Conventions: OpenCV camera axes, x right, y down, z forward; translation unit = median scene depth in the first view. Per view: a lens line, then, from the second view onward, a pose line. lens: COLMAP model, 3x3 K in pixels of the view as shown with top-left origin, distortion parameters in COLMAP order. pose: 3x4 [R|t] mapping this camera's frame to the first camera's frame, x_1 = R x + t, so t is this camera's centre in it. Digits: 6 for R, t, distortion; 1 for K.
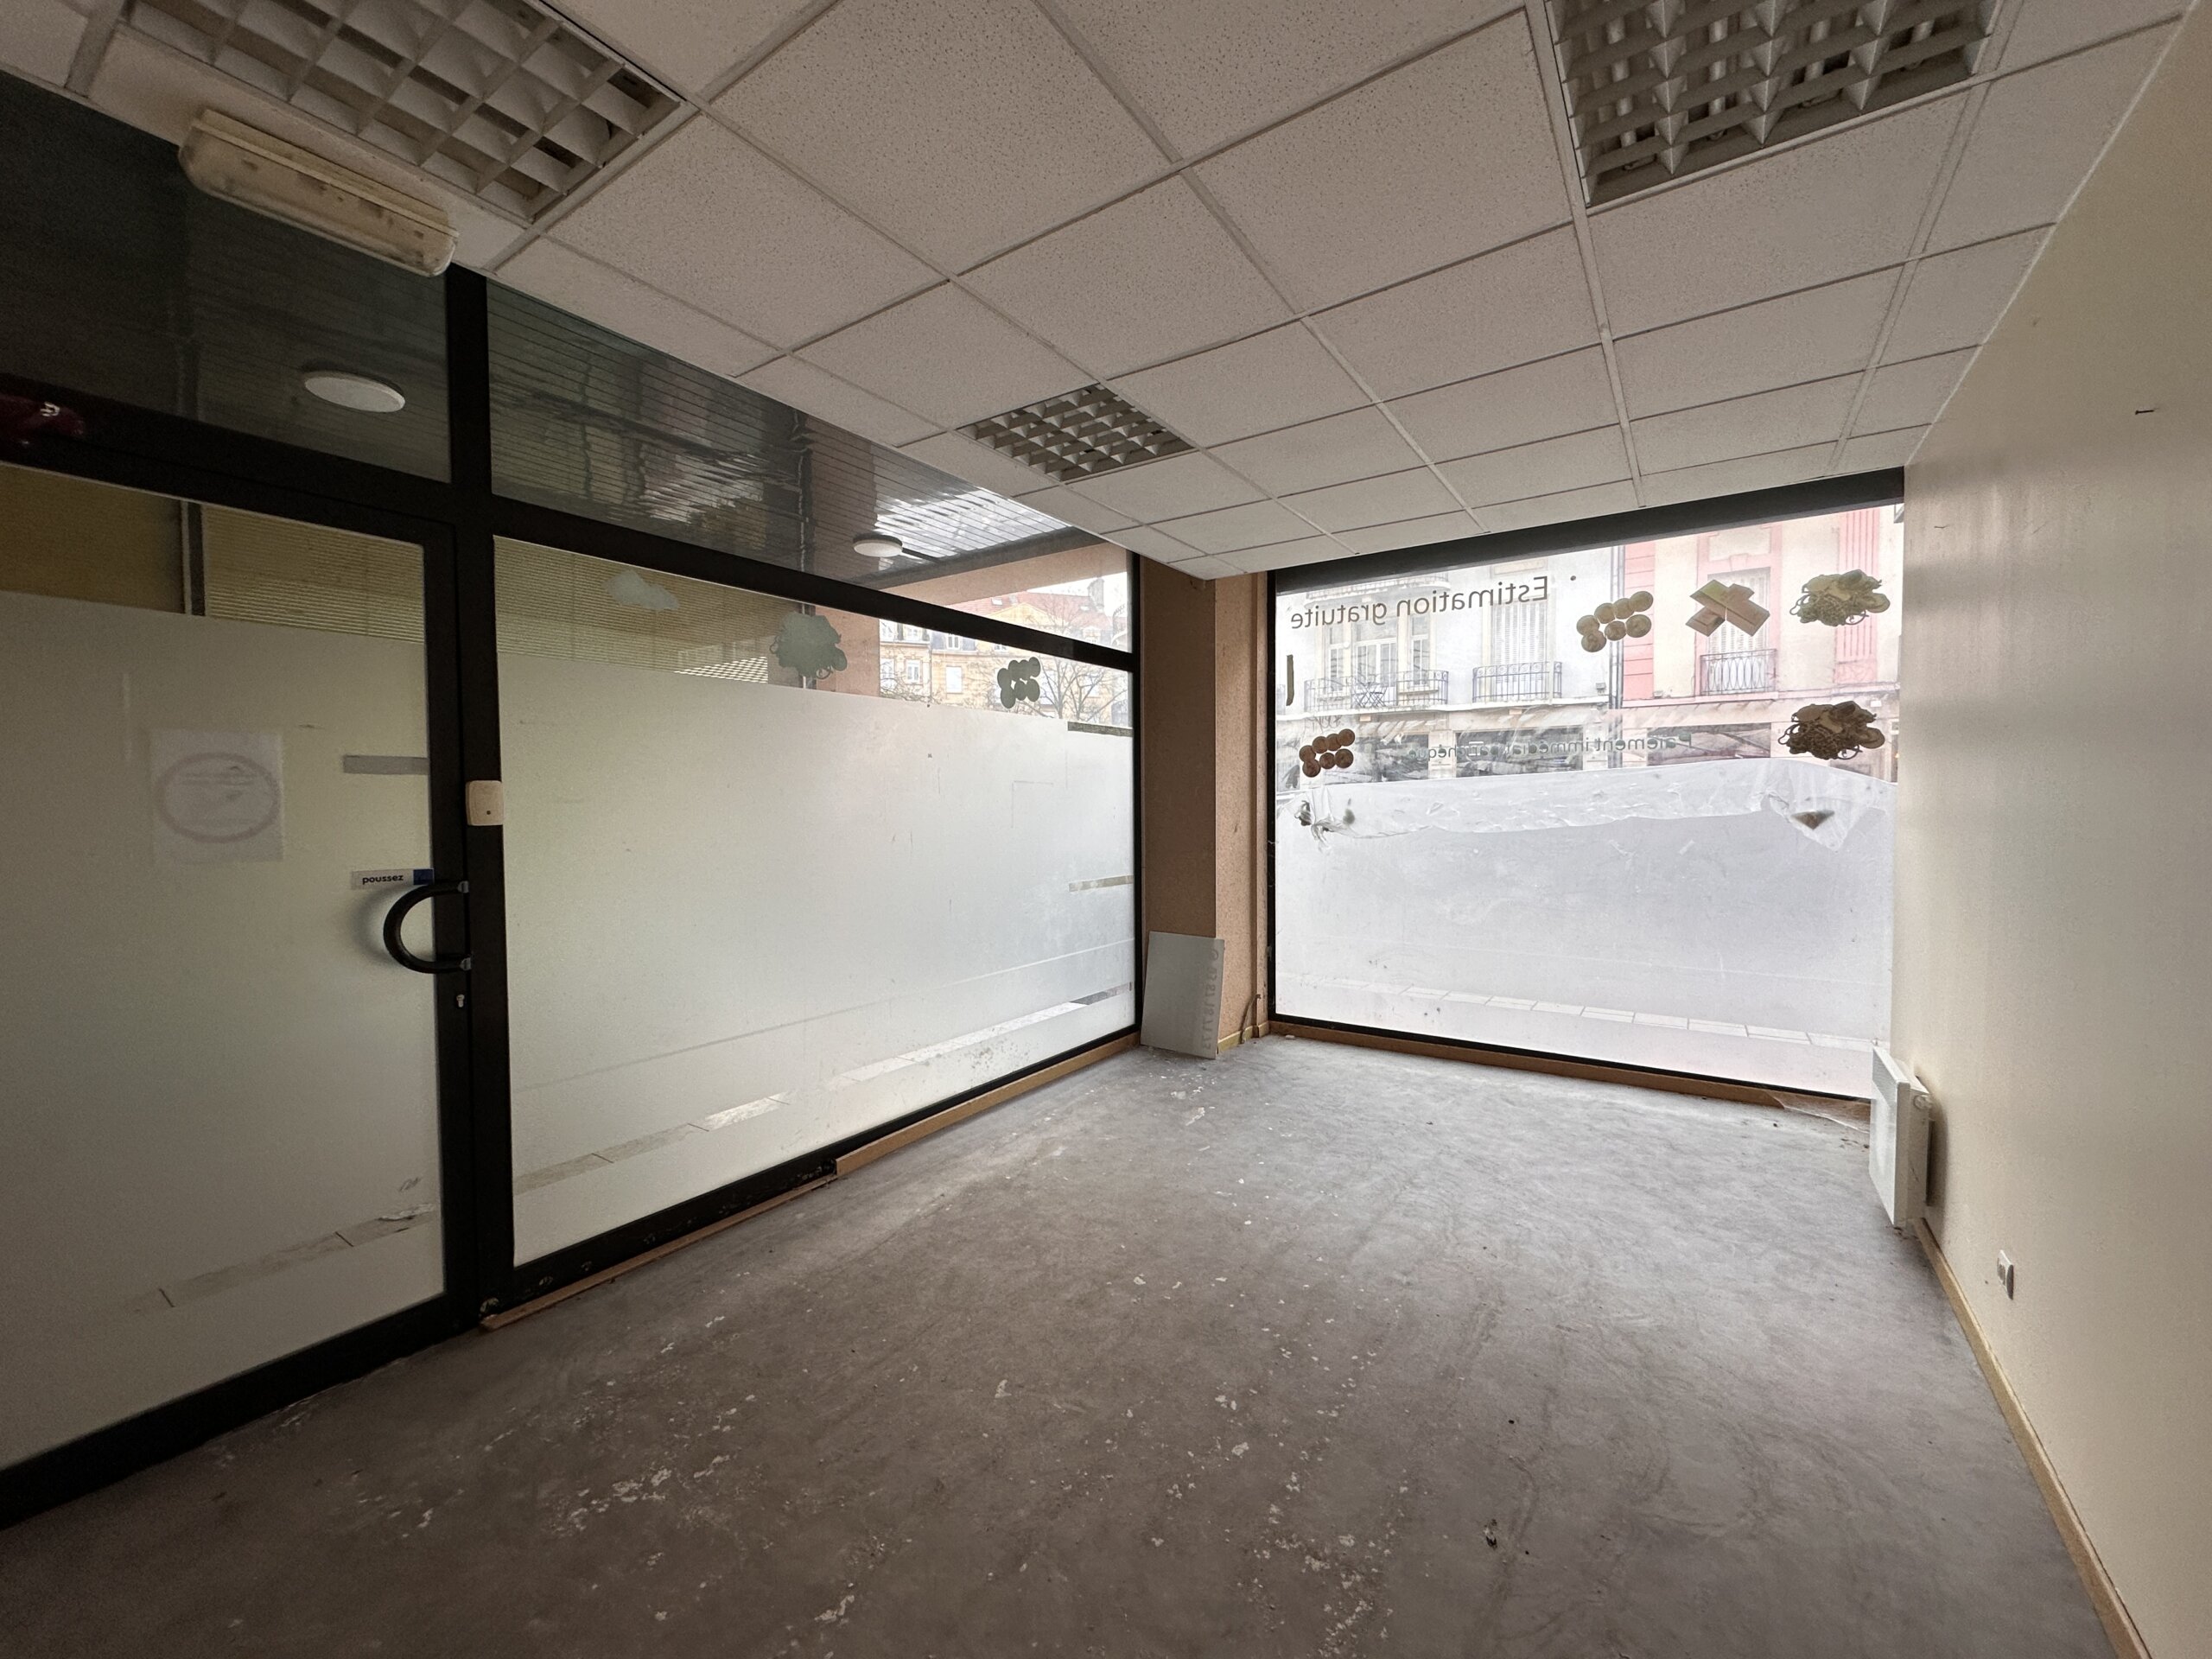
lens RADIAL K [[873.7, 0, 1111.7], [0, 873.7, 846.7], [0, 0, 1]] dist [-0.007361, -0.000201]
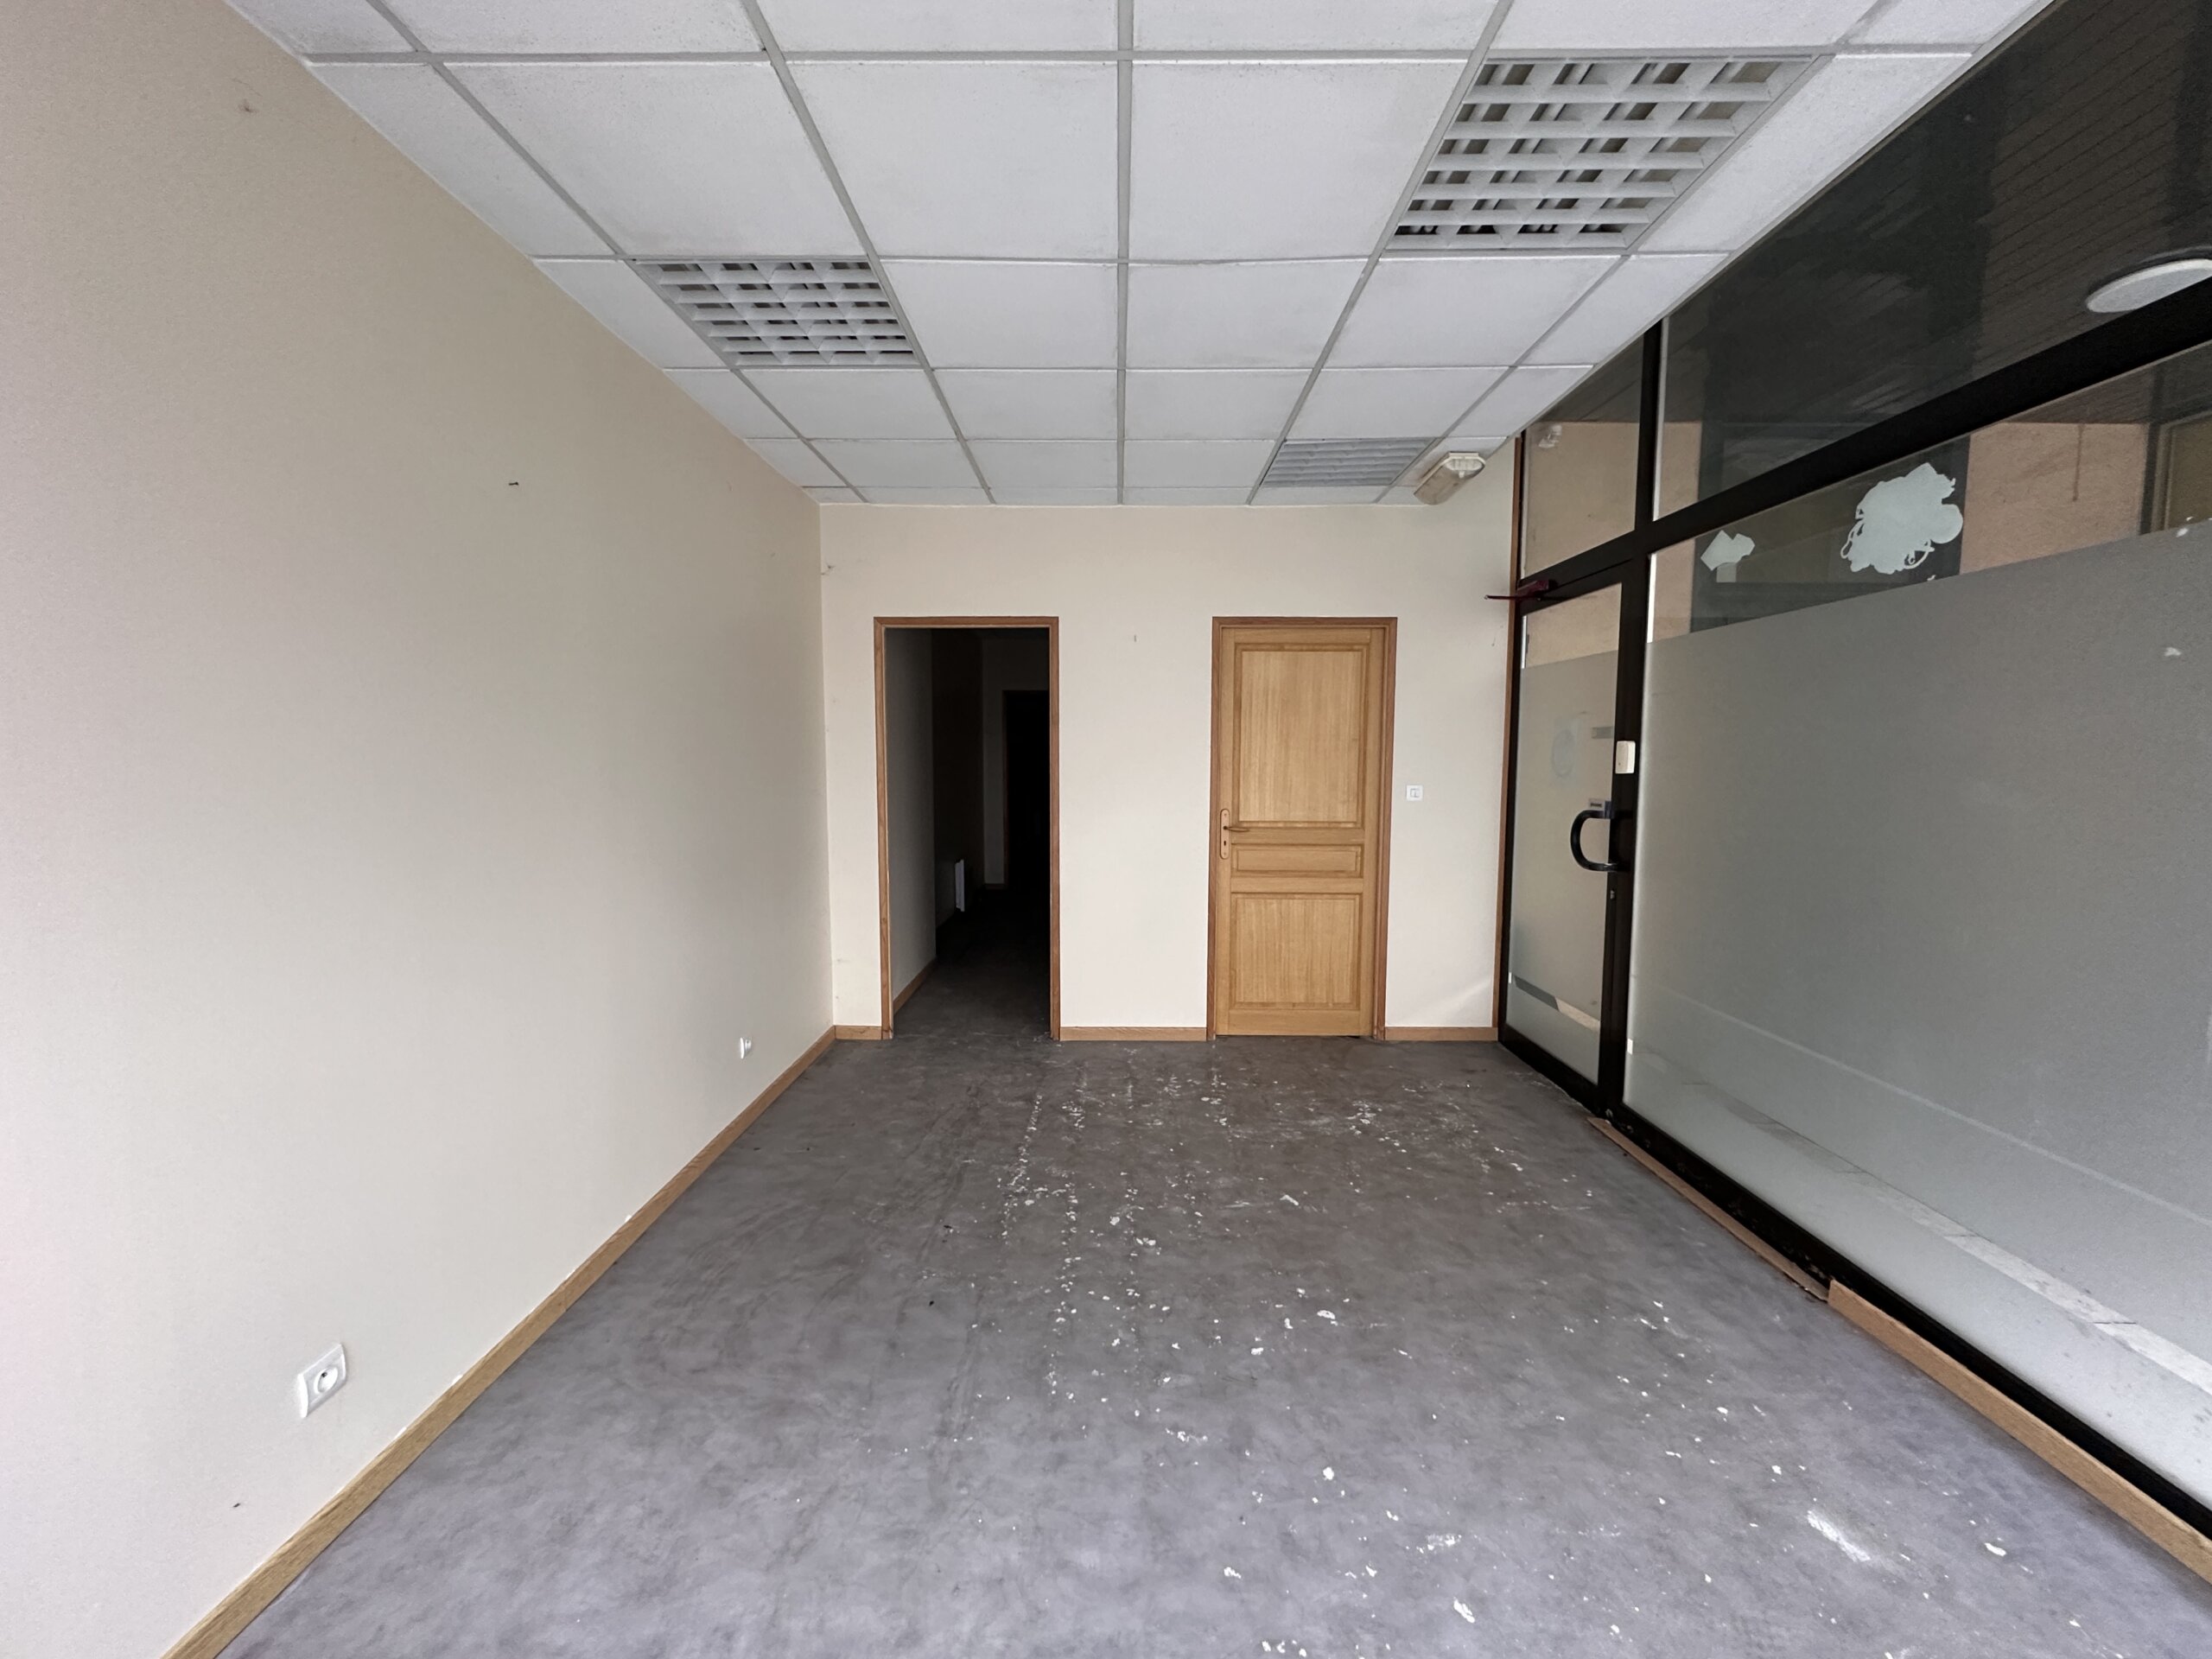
lens RADIAL K [[873.7, 0, 1099.3], [0, 873.7, 822.6], [0, 0, 1]] dist [-0.007361, -0.000201]
pose [[-0.838635, 0.047513, -0.542618, 0.778912], [-0.024992, 0.991783, 0.125470, -0.105043], [0.544120, 0.118785, -0.830556, 1.794718]]
